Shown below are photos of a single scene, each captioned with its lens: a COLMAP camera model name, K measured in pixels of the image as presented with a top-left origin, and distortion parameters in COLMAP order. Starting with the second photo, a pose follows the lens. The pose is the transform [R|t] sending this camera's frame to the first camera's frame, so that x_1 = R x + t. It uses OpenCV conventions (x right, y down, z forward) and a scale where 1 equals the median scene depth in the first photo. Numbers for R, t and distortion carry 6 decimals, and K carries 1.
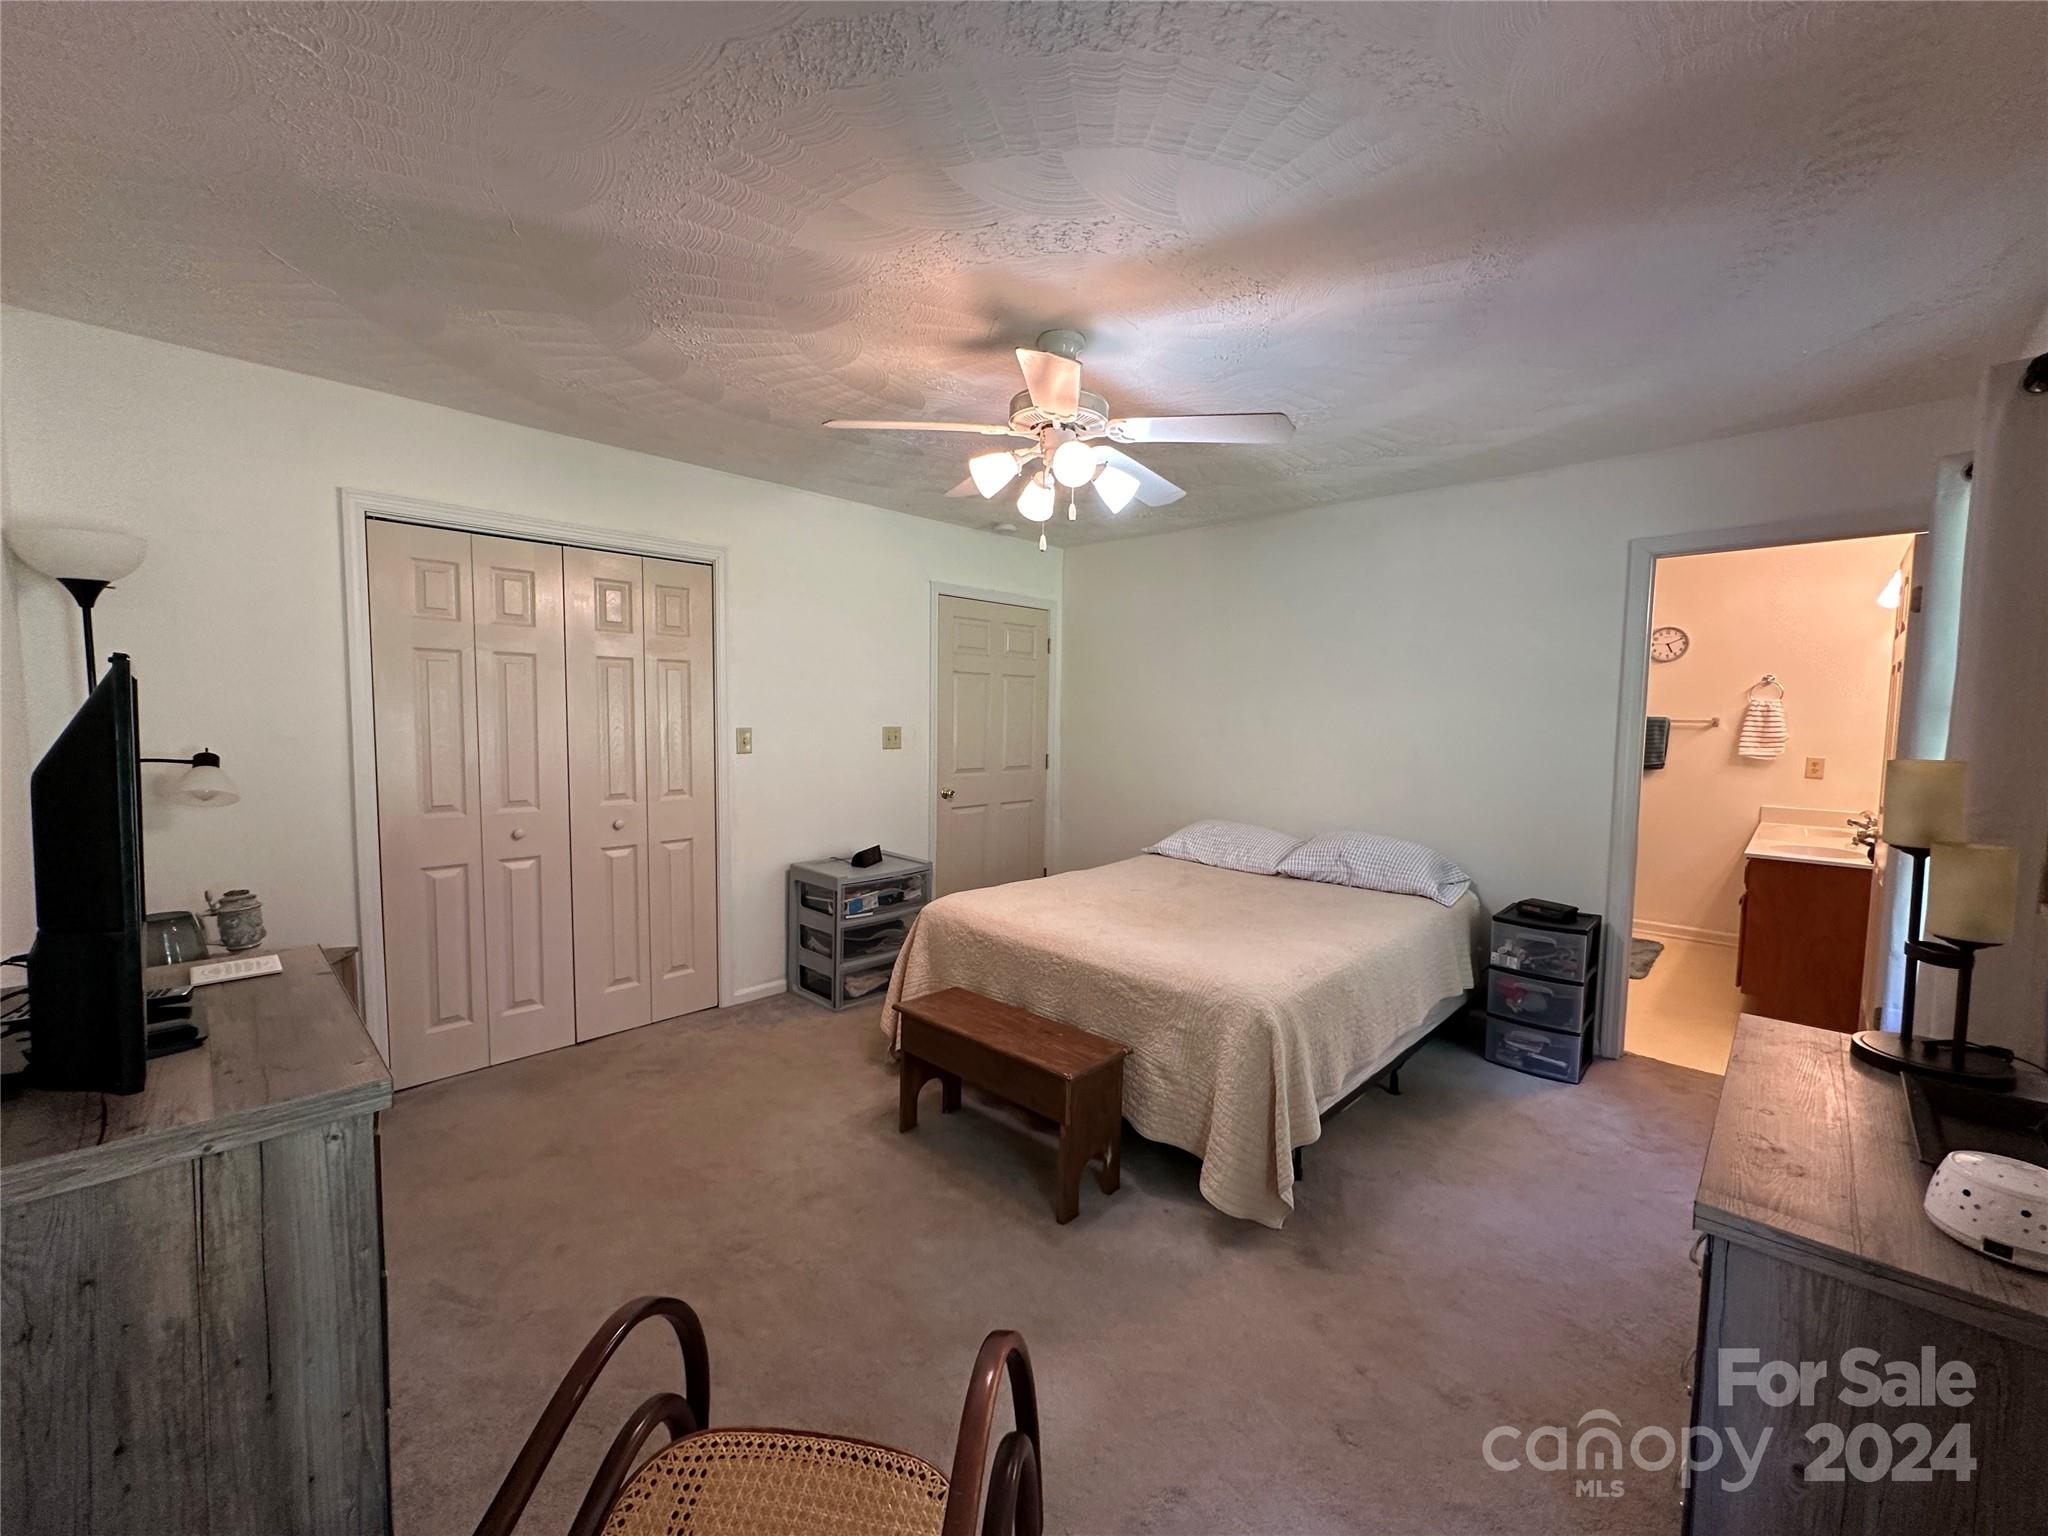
lens RADIAL K [[824.1, 0, 1024.0], [0, 824.1, 768.0], [0, 0, 1]] dist [-0.000139, -0.000278]
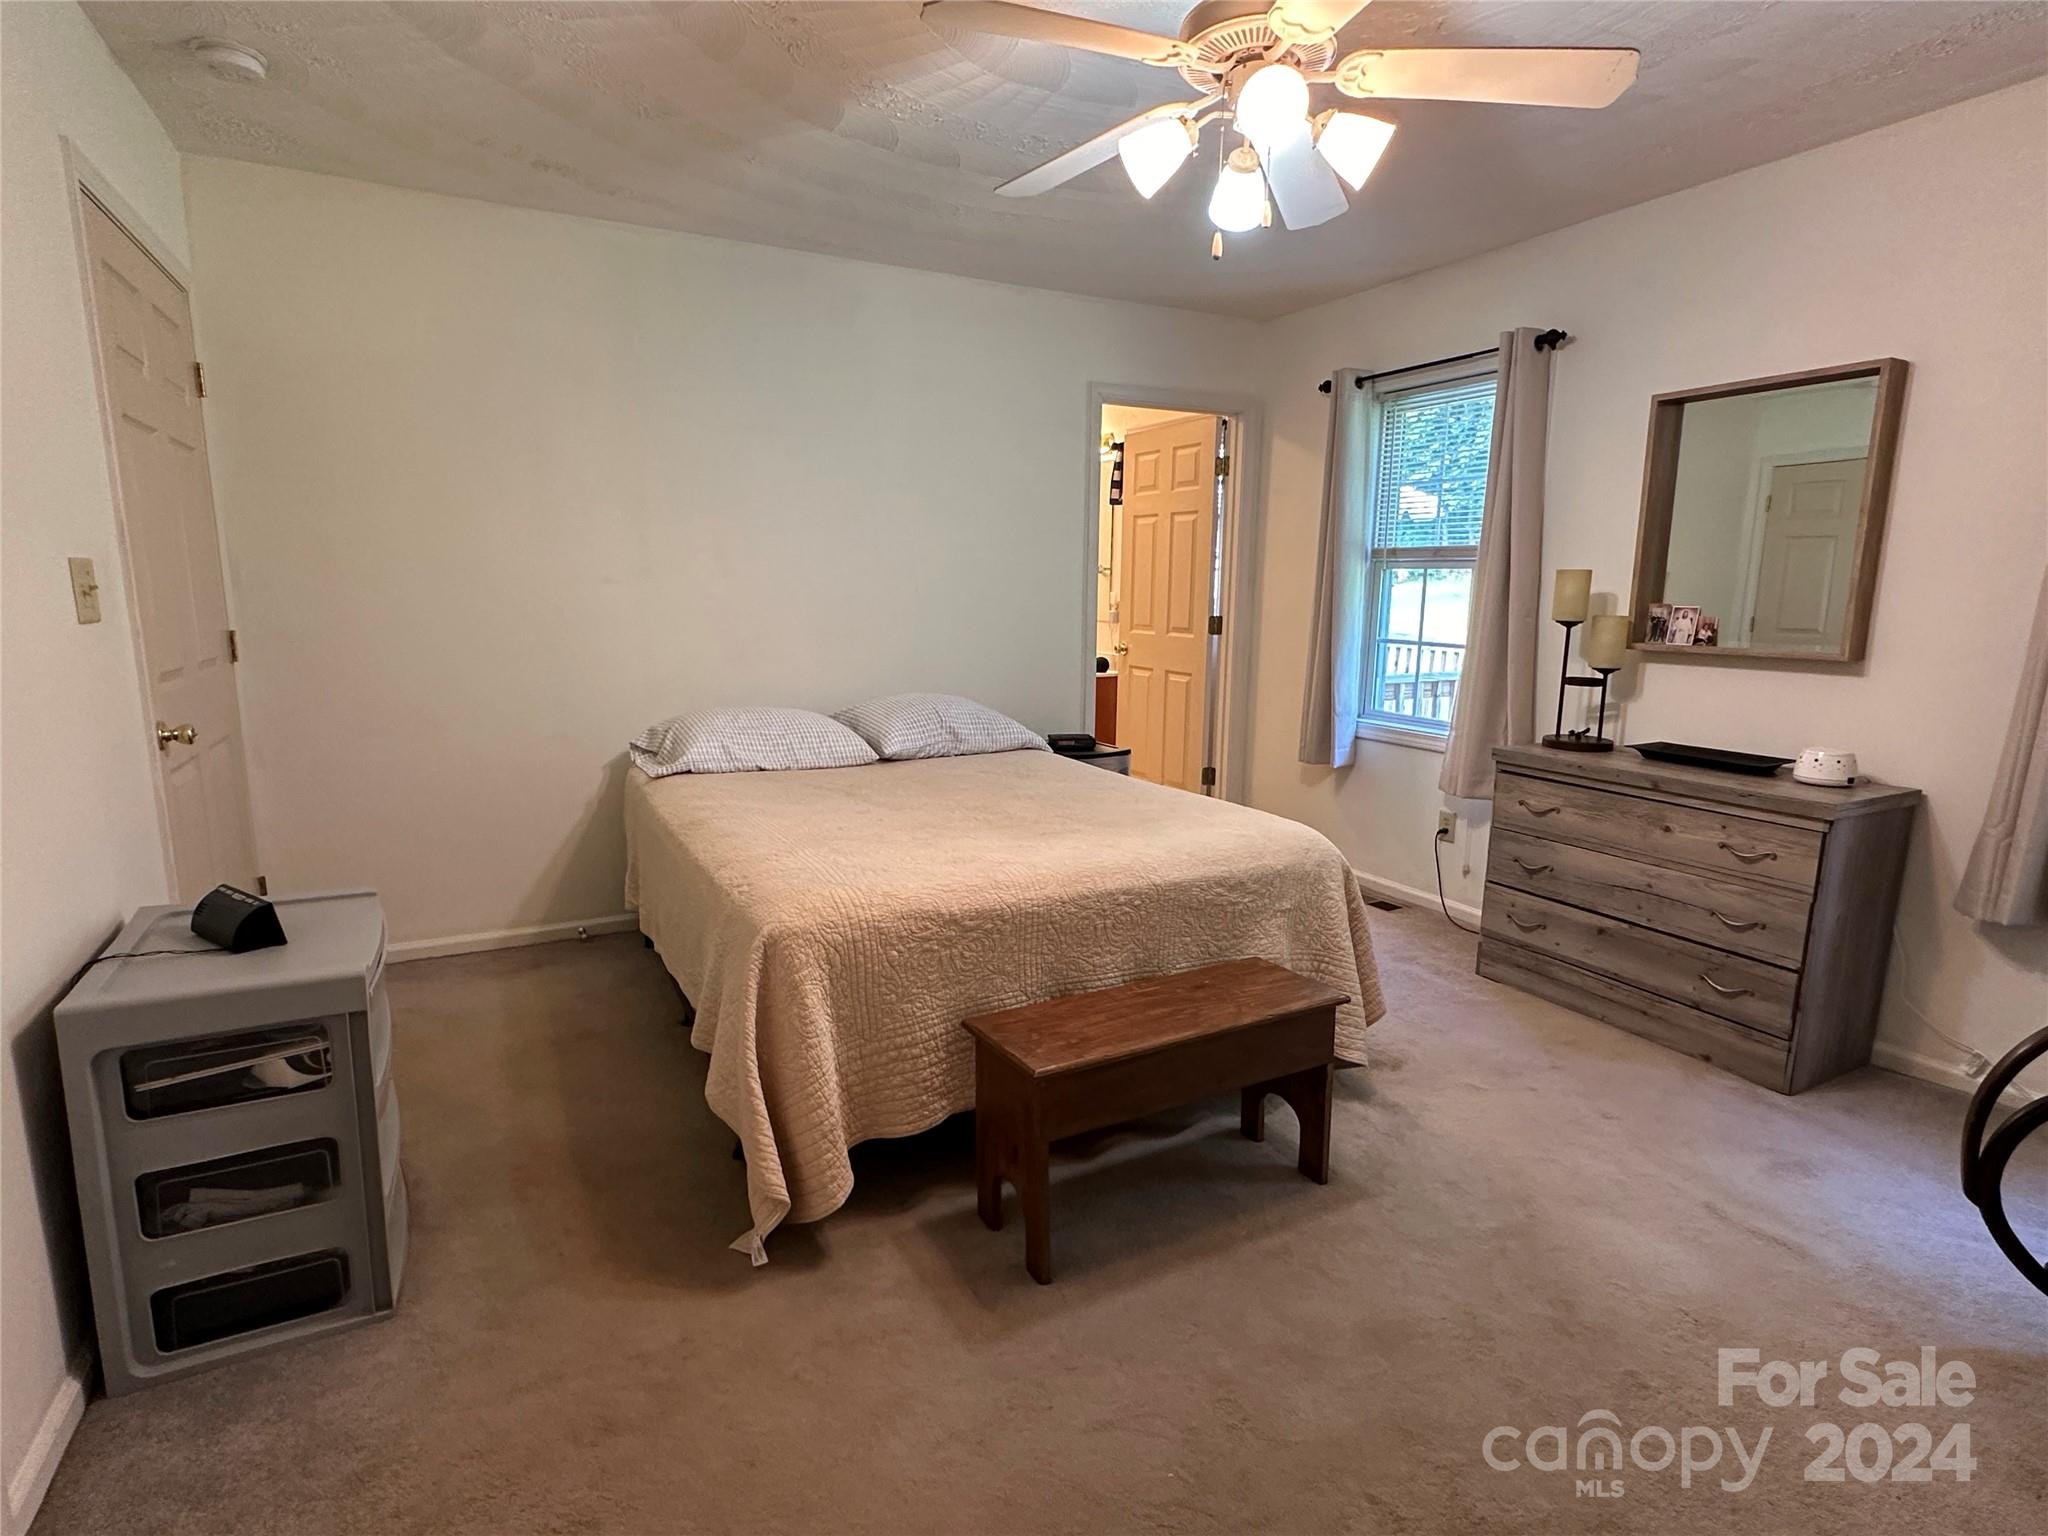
lens RADIAL K [[1044.8, 0, 1020.4], [0, 1044.8, 774.0], [0, 0, 1]] dist [-0.003767, 0.001760]
pose [[0.310107, -0.181632, 0.933190, -0.792396], [0.062978, 0.983349, 0.170467, -0.018796], [-0.948613, 0.005908, 0.316382, 0.835684]]
